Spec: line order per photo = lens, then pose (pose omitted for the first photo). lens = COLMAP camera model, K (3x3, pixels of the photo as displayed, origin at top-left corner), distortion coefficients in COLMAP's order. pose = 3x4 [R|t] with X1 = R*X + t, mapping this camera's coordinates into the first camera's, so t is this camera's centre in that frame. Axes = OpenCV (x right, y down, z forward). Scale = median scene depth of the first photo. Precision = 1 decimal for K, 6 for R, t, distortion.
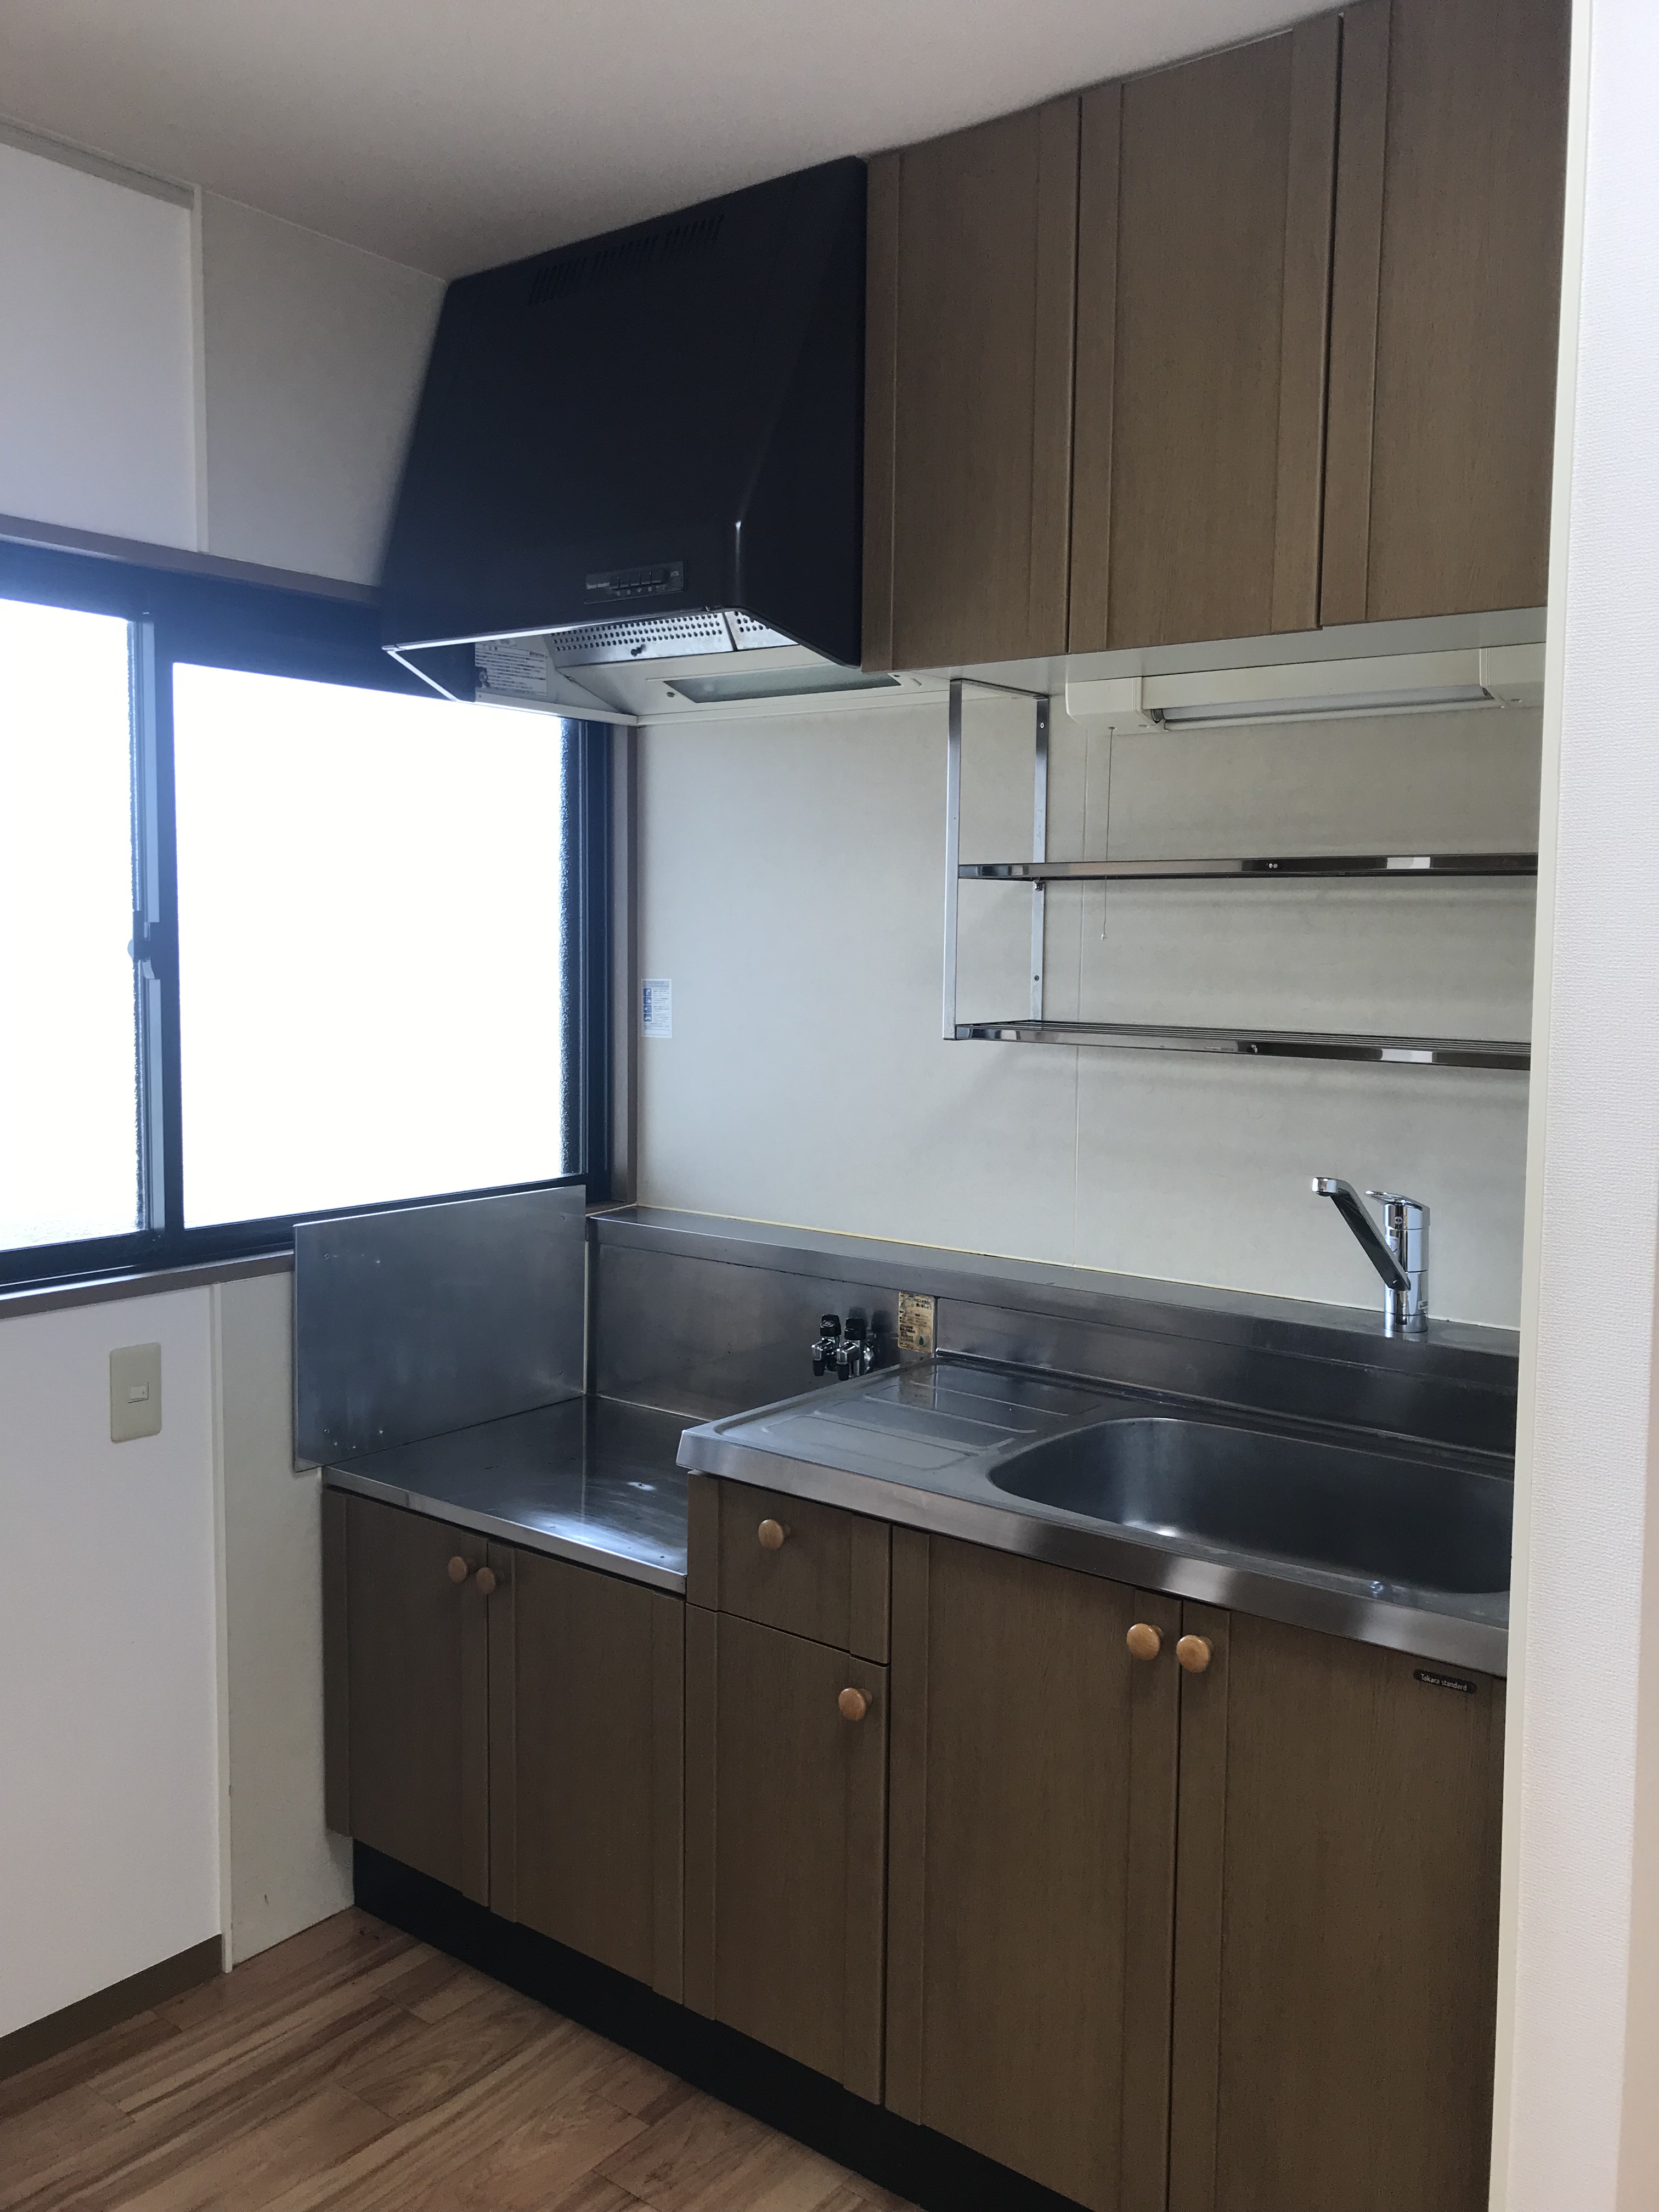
lens RADIAL K [[1820.6, 0, 829.5], [0, 1820.6, 1106.0], [0, 0, 1]] dist [0.189333, -0.397682]
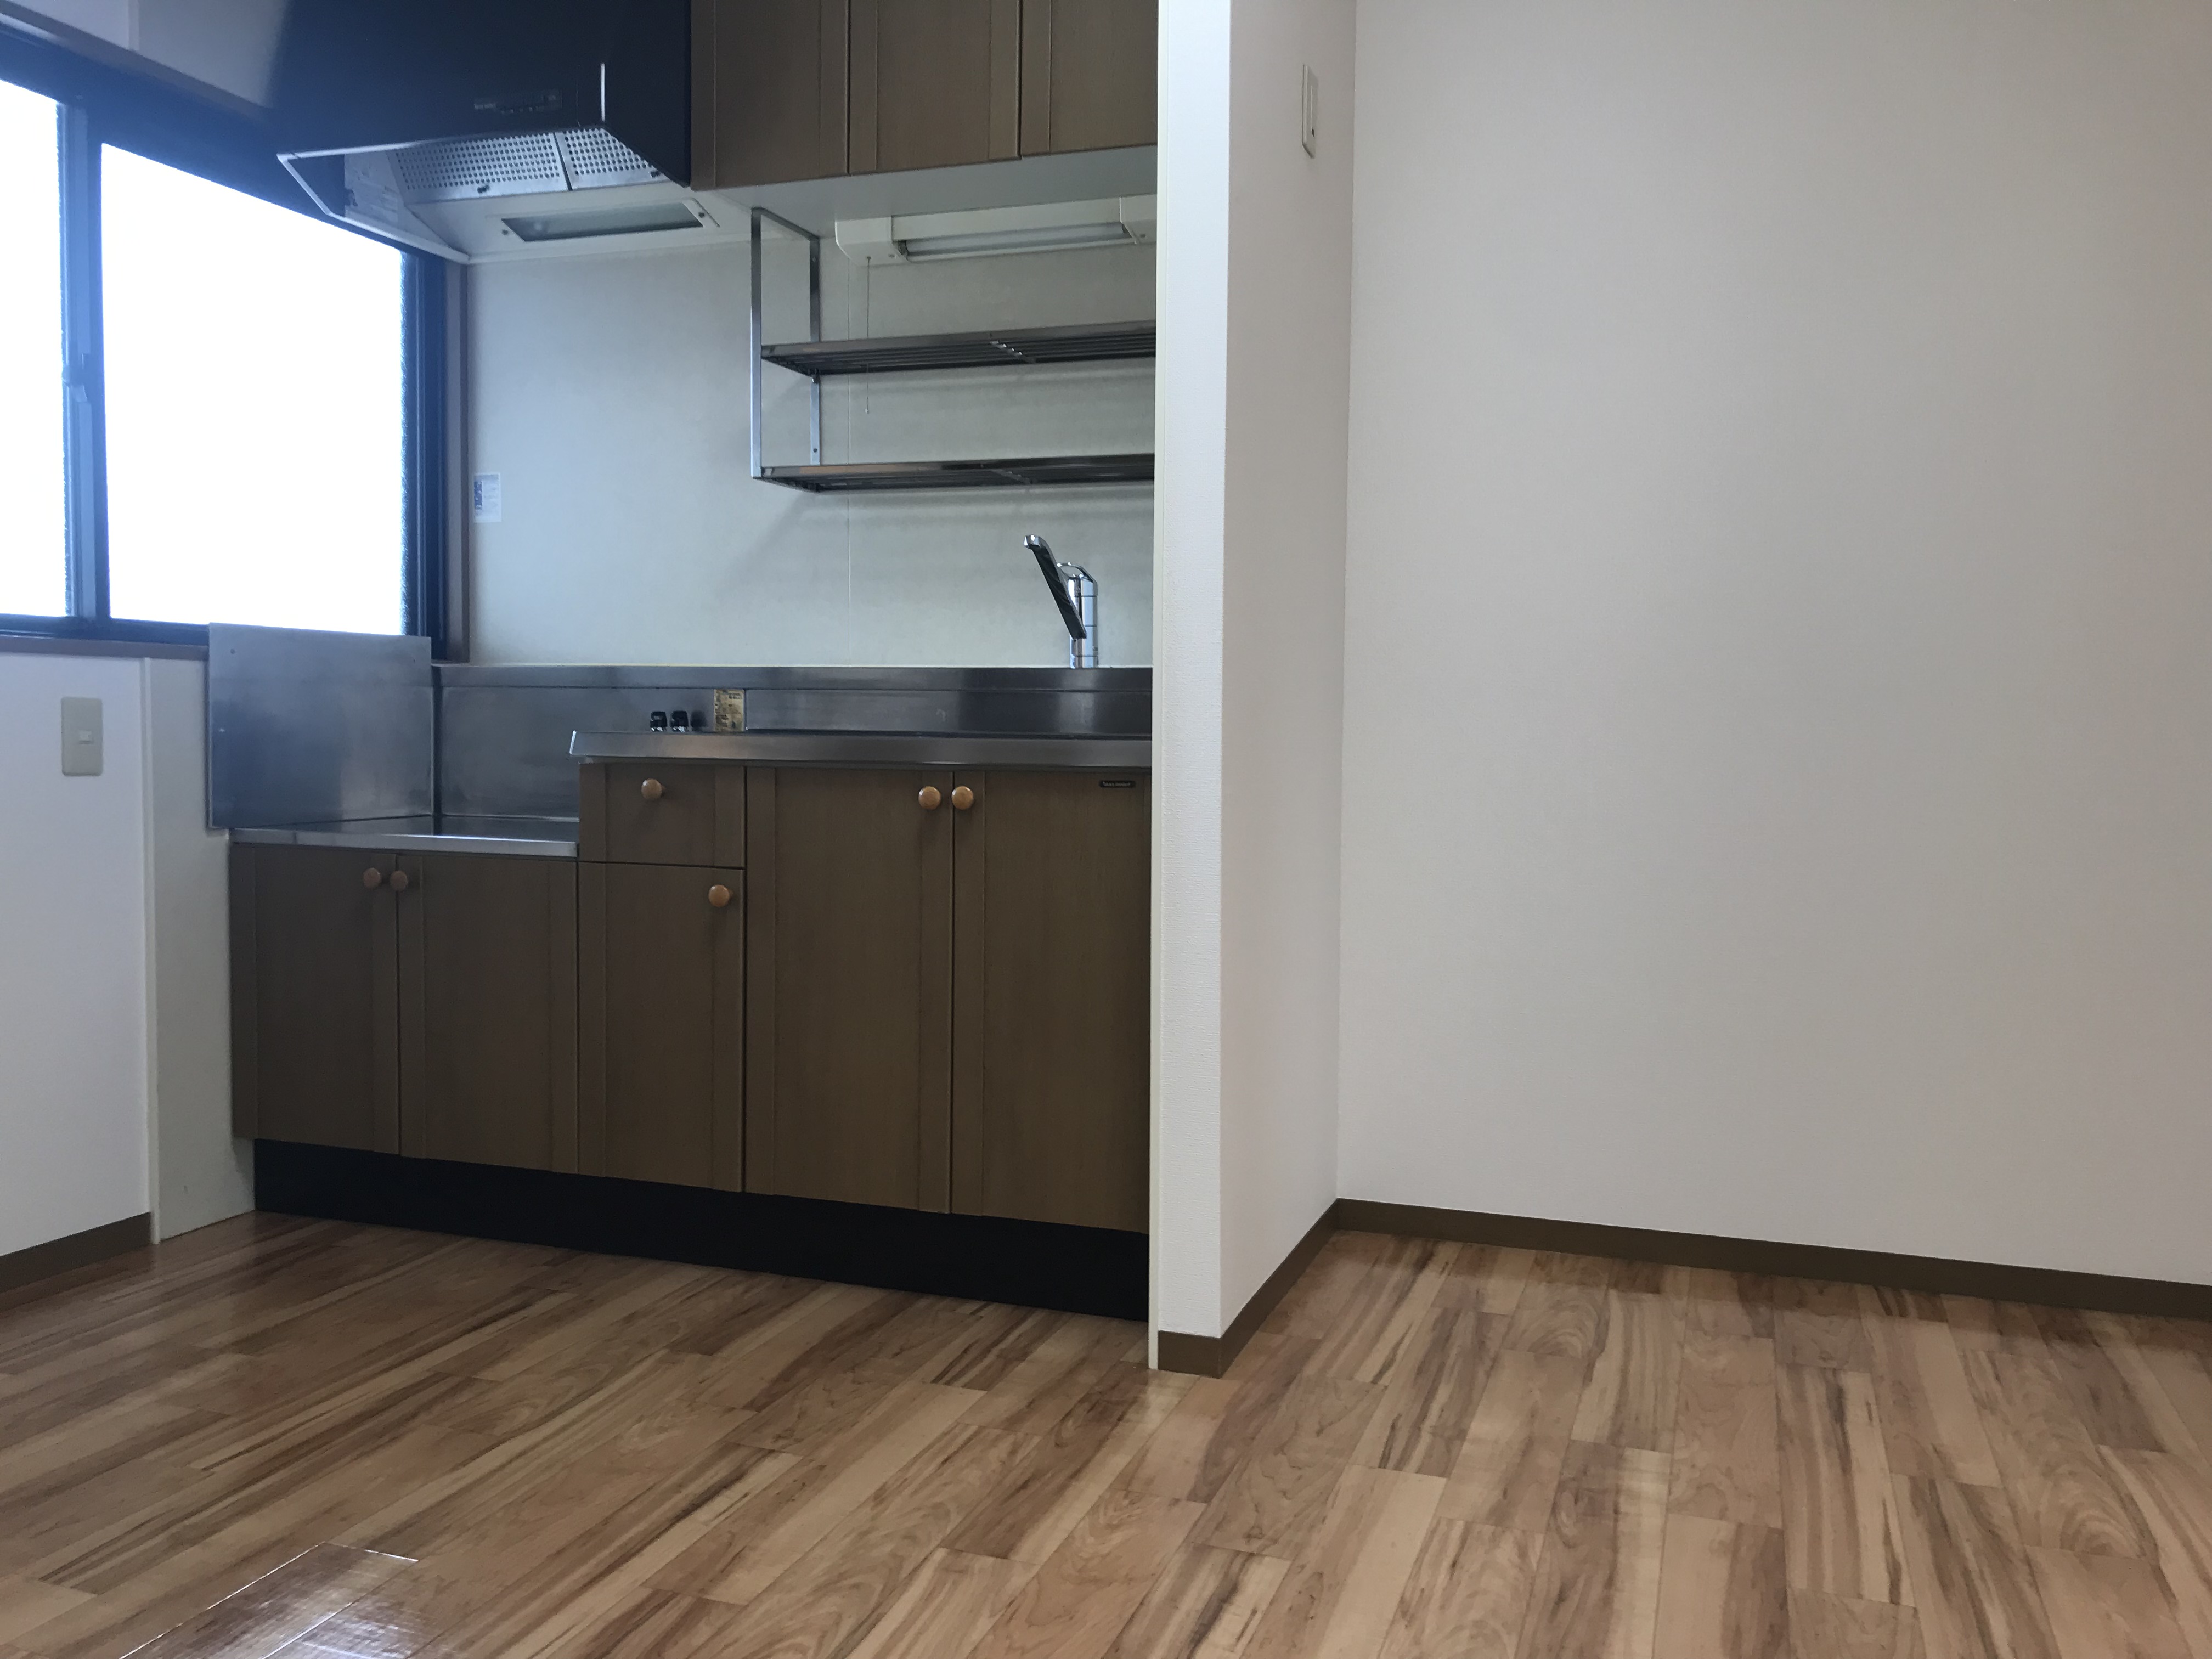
lens RADIAL K [[1809.0, 0, 1106.0], [0, 1809.0, 829.5], [0, 0, 1]] dist [0.003217, 0.024584]
pose [[0.945087, -0.018911, 0.326271, -0.125513], [0.027979, 0.999341, -0.023122, 0.249771], [-0.325619, 0.030981, 0.944993, -0.315425]]
